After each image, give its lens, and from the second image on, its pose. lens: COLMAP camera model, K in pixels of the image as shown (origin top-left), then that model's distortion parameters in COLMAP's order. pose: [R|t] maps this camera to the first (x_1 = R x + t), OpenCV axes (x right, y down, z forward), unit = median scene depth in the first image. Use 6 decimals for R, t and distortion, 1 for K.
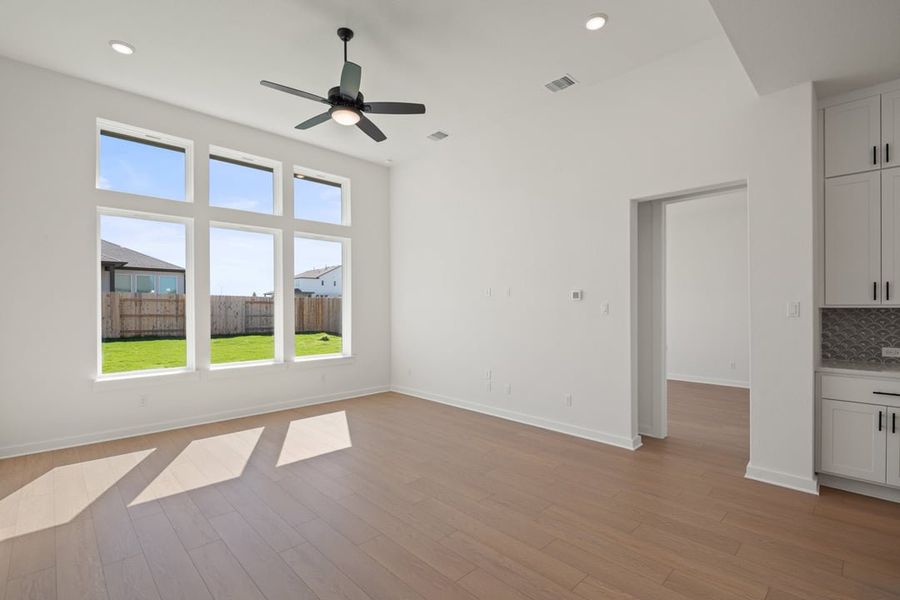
lens RADIAL K [[420.8, 0, 453.1], [0, 420.8, 300.8], [0, 0, 1]] dist [0.000621, -0.000210]
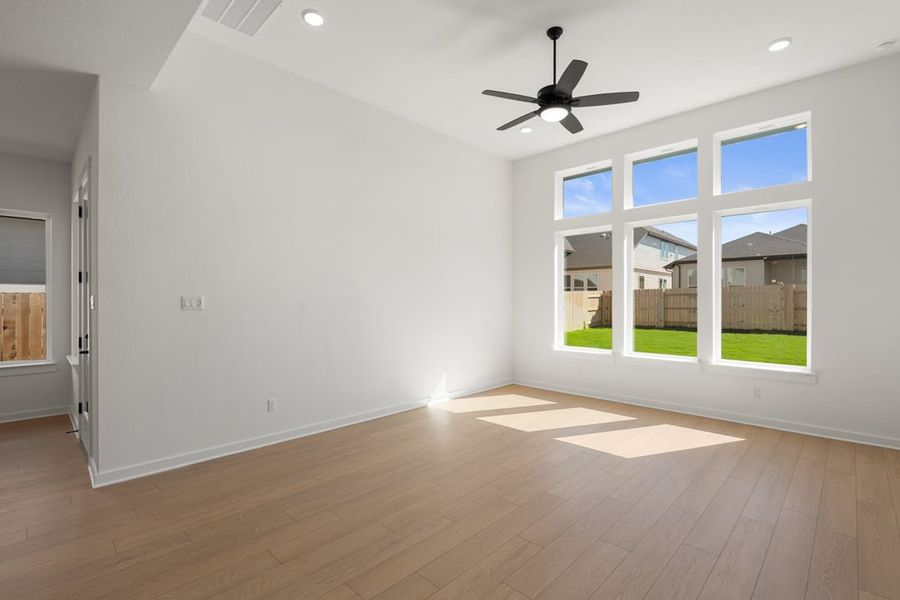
lens RADIAL K [[420.8, 0, 453.1], [0, 420.8, 300.8], [0, 0, 1]] dist [0.000621, -0.000210]
pose [[0.011641, 0.003611, -0.999926, 0.492763], [0.014545, 0.999887, 0.003780, 0.003567], [0.999826, -0.014588, 0.011588, 0.478543]]
